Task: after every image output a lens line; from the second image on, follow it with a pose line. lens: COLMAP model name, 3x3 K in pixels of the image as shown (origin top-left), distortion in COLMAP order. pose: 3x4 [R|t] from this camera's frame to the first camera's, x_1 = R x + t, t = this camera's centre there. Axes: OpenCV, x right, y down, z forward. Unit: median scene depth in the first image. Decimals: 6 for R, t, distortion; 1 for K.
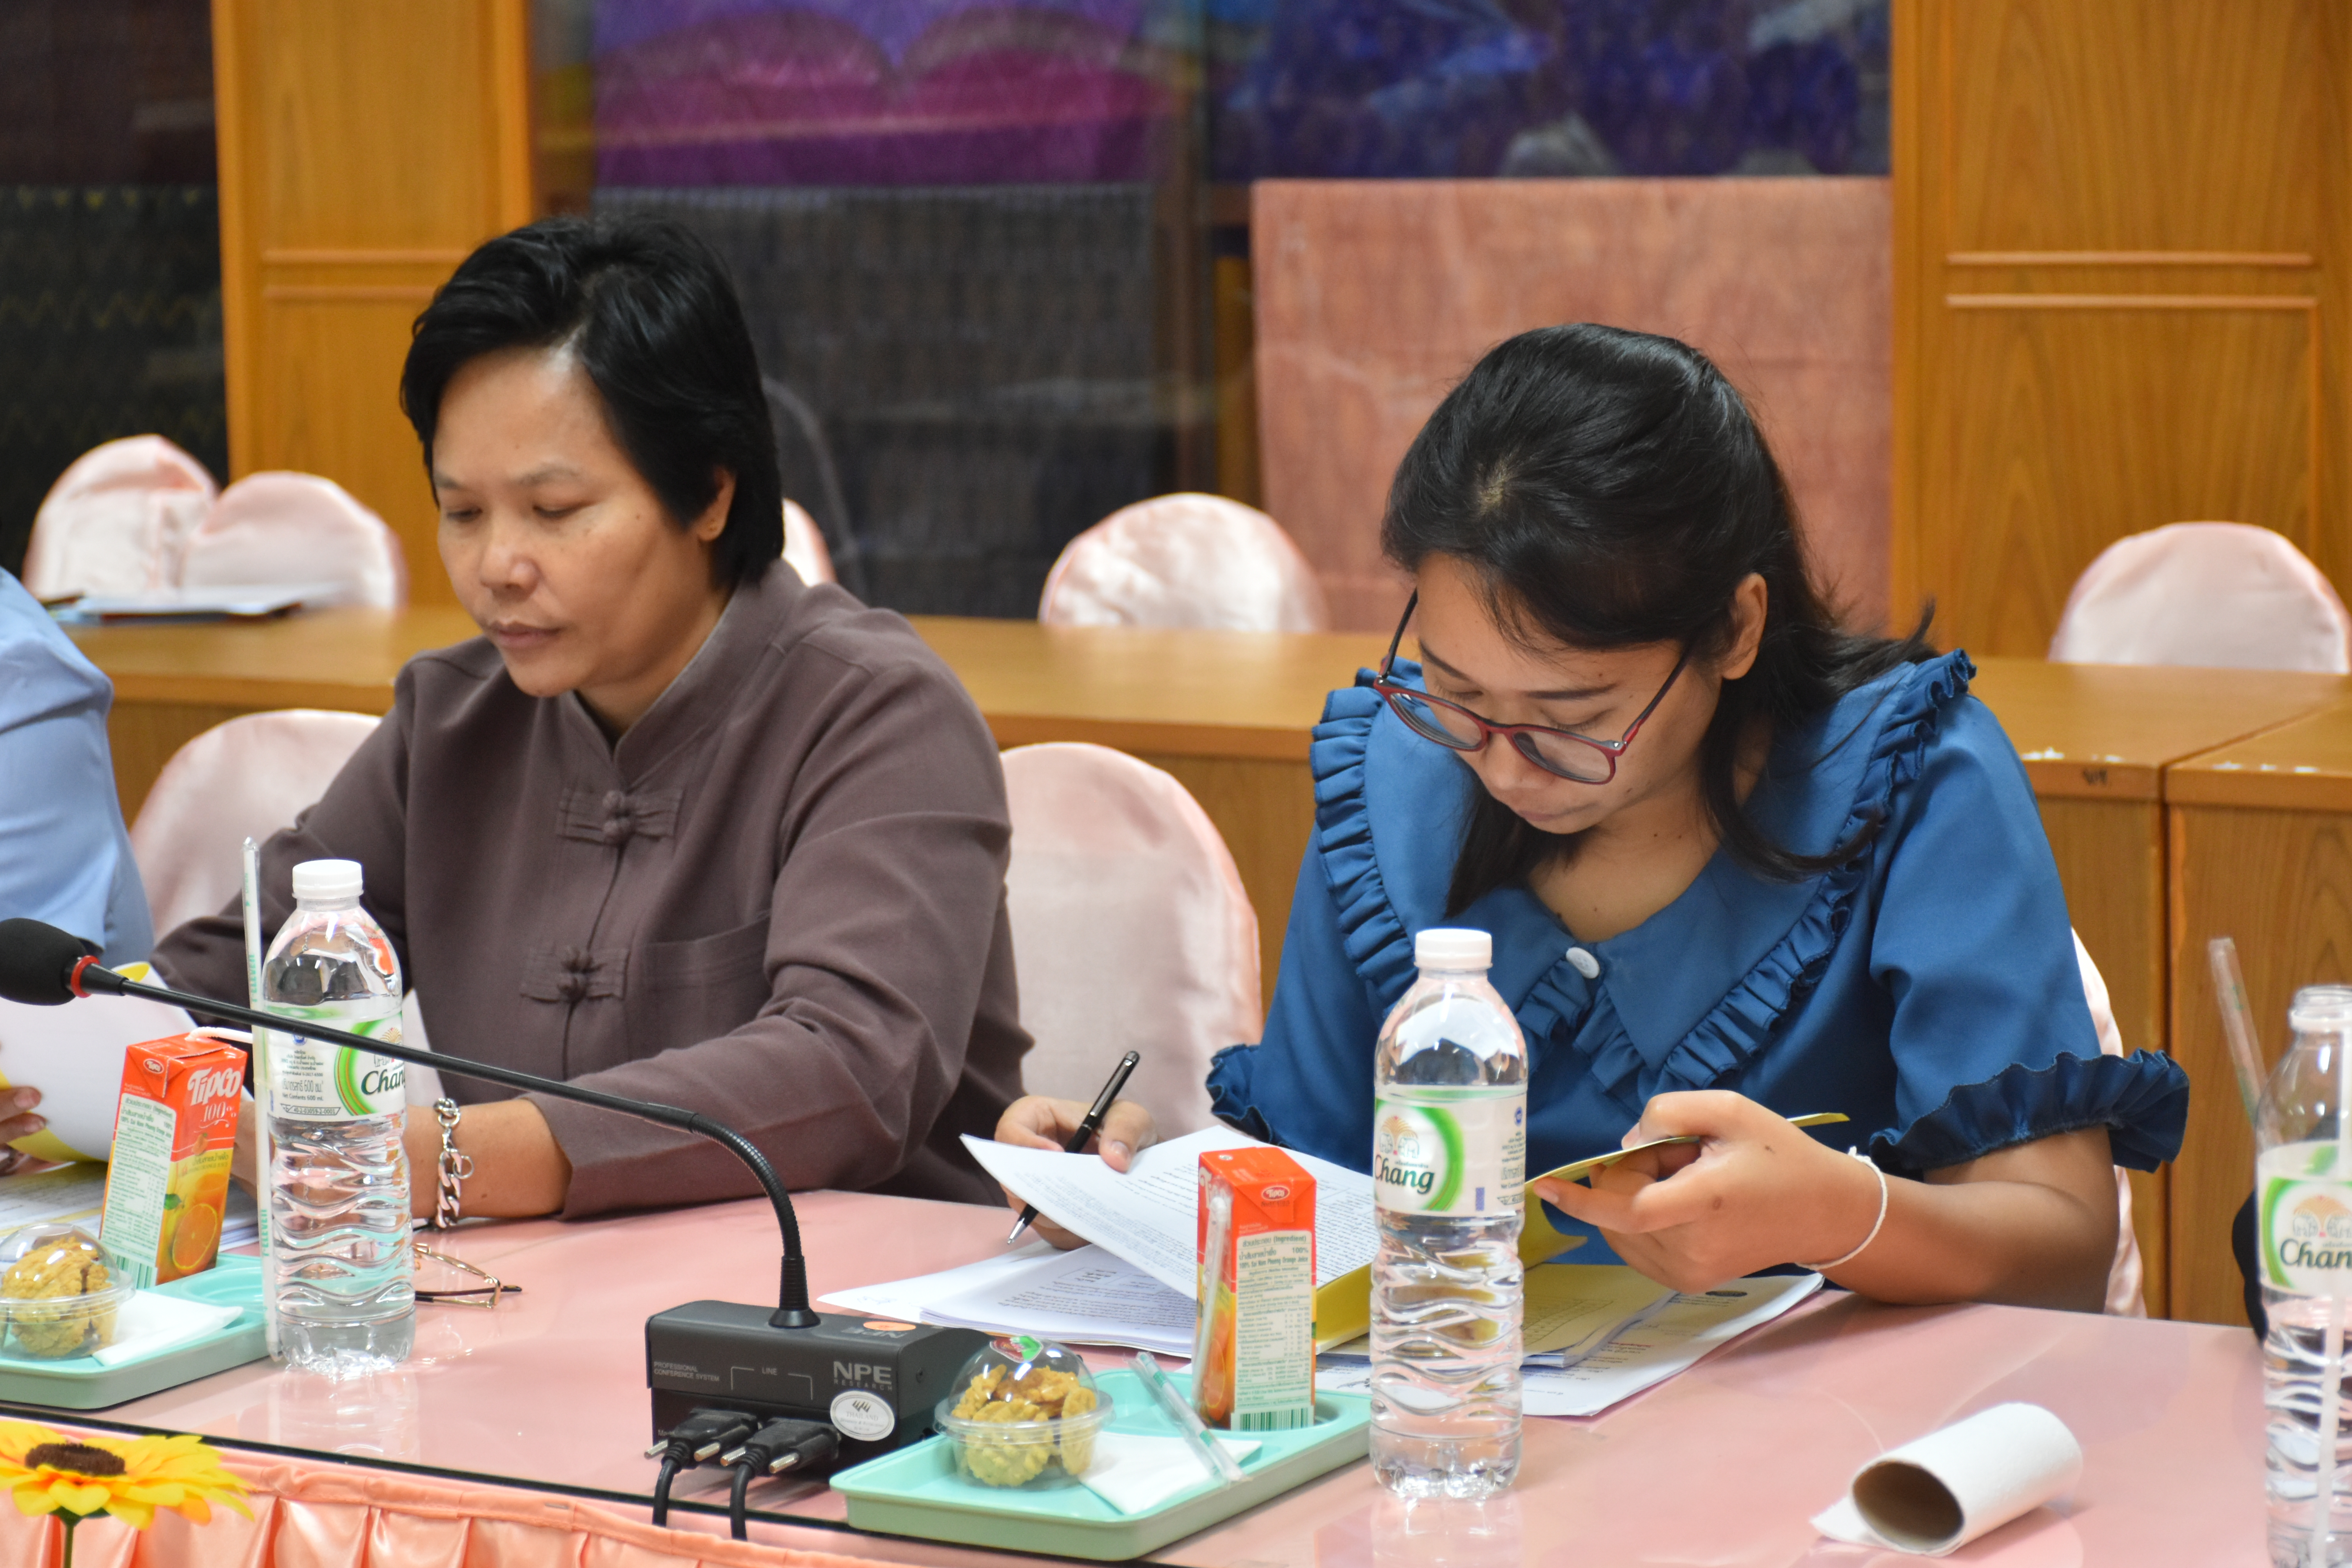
lens RADIAL K [[6049.0, 0, 1078.3], [0, 6049.0, 786.2], [0, 0, 1]] dist [0.030097, -0.059797]
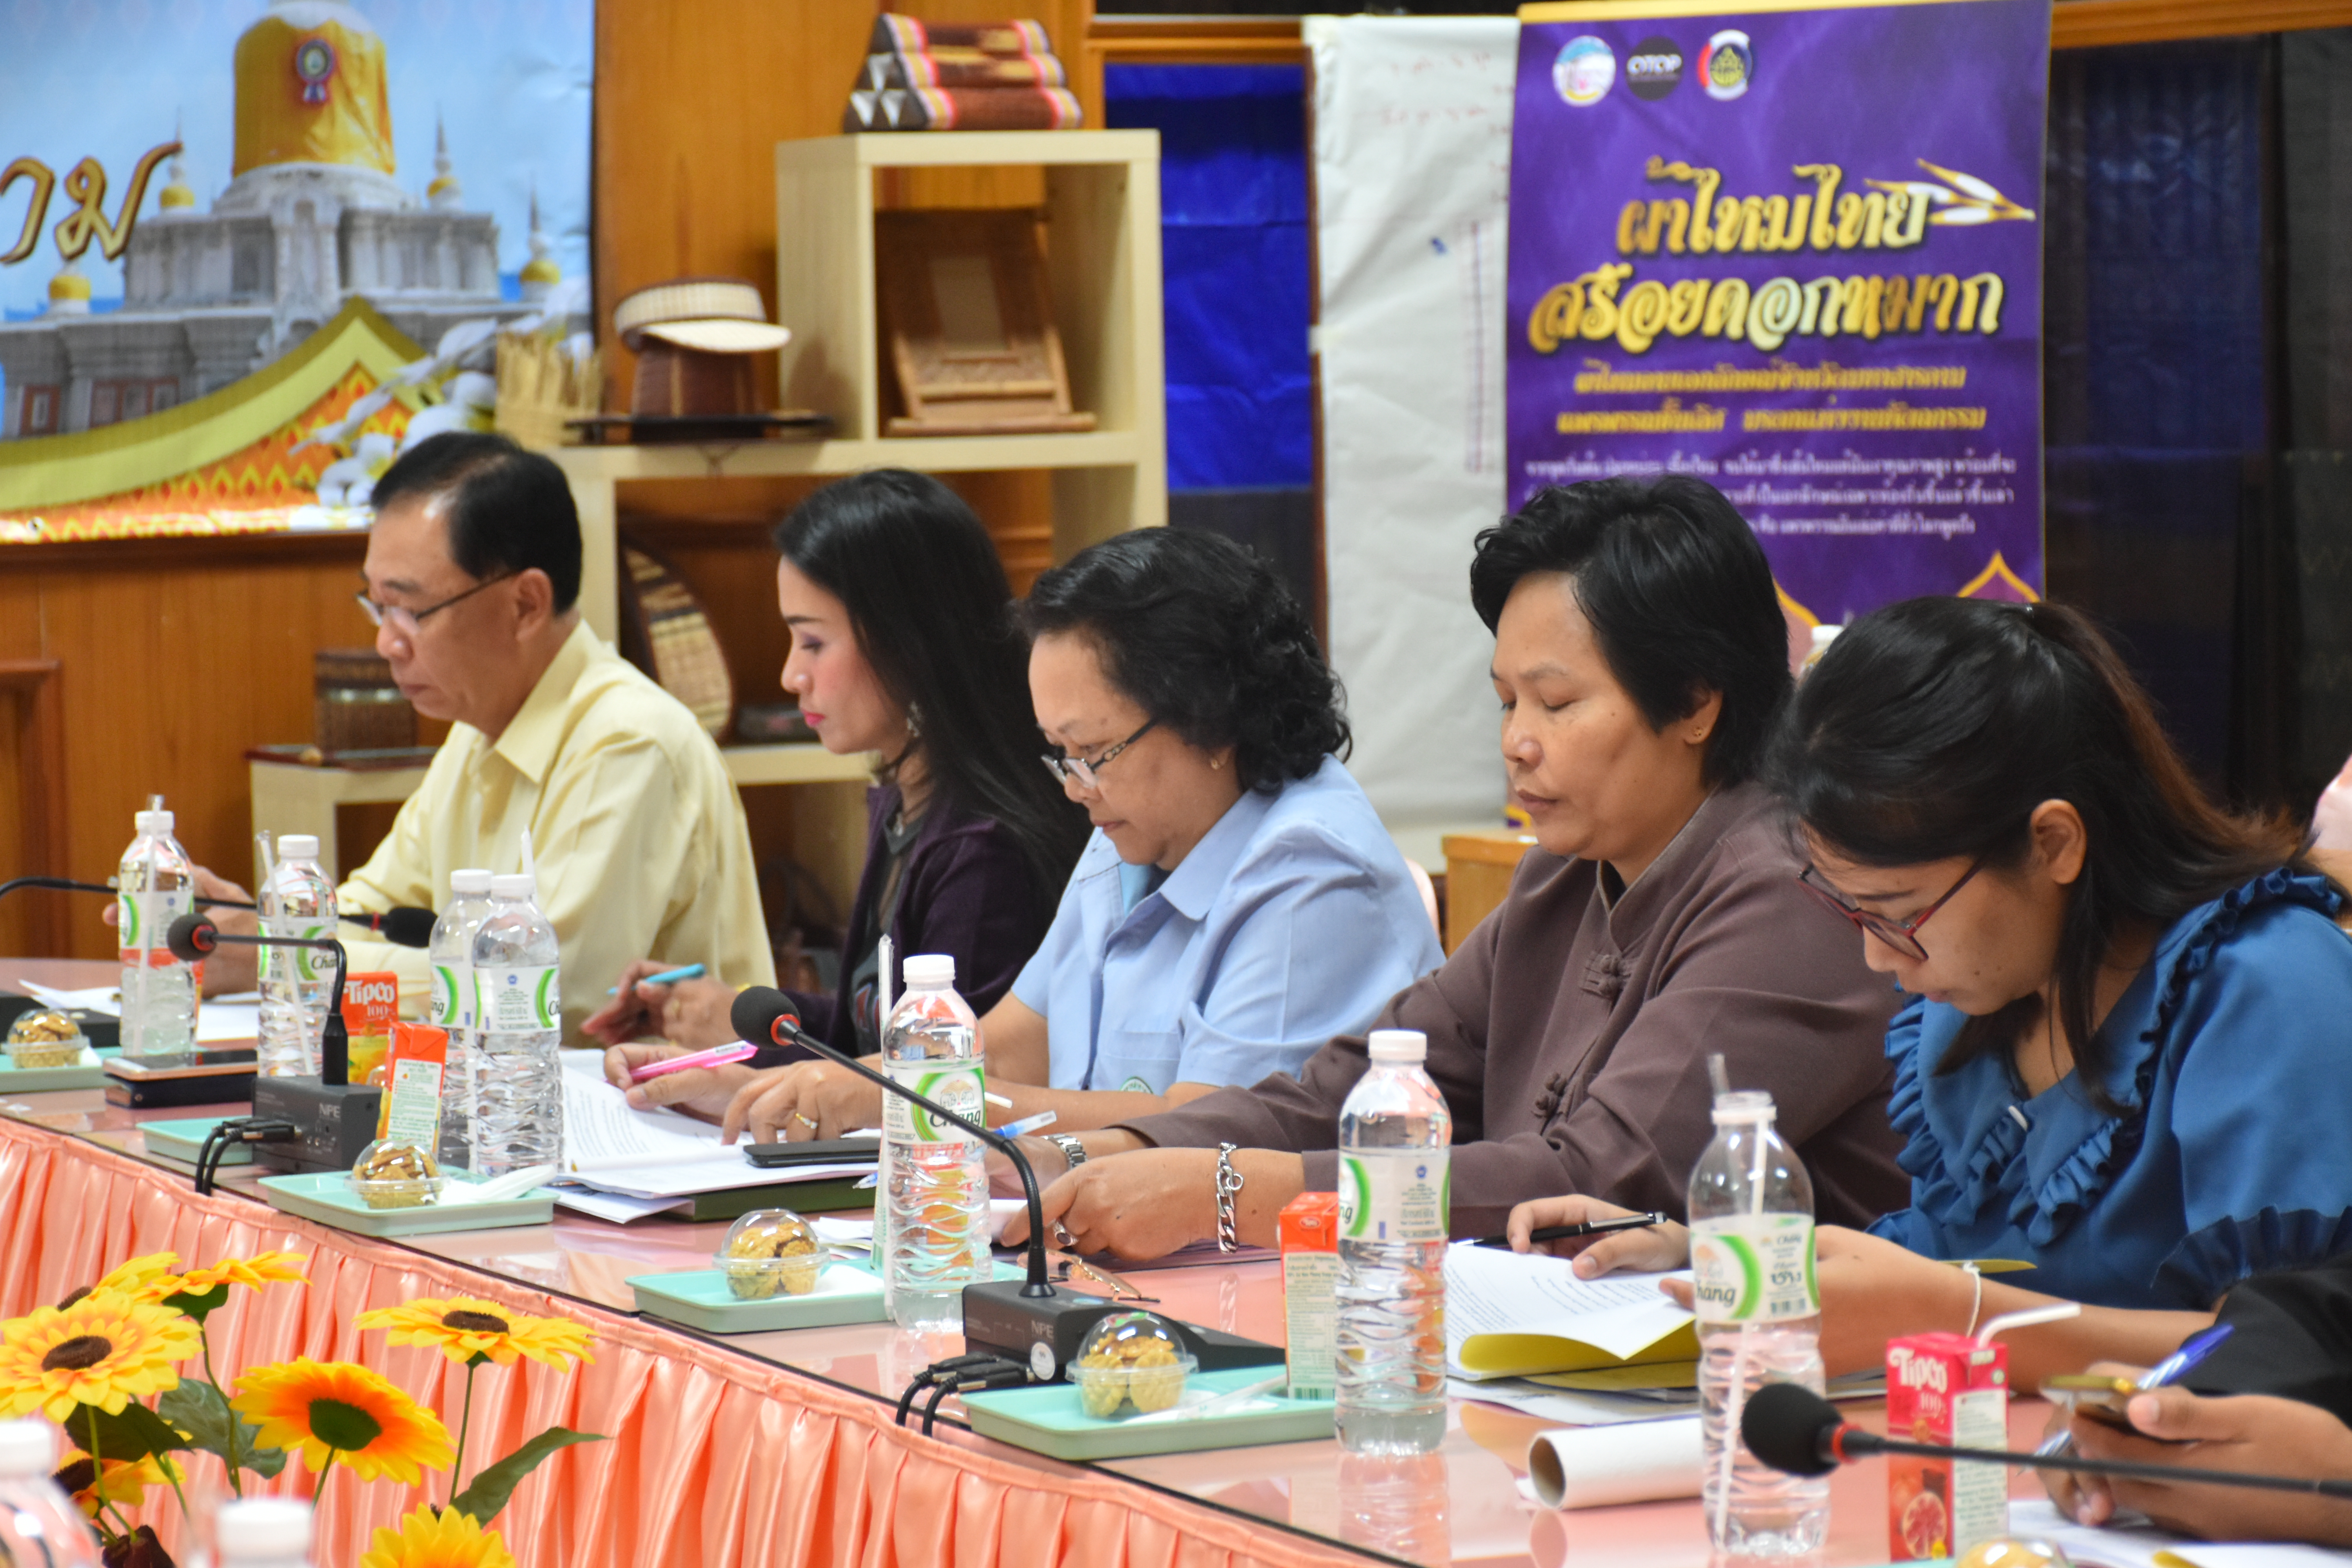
lens RADIAL K [[7153.8, 0, 1067.8], [0, 7153.8, 781.3], [0, 0, 1]] dist [-0.072043, 1.057040]
pose [[0.826151, 0.040211, -0.562012, 0.400352], [-0.067862, 0.997290, -0.028402, 0.008291], [0.559347, 0.061604, 0.826641, -0.160179]]
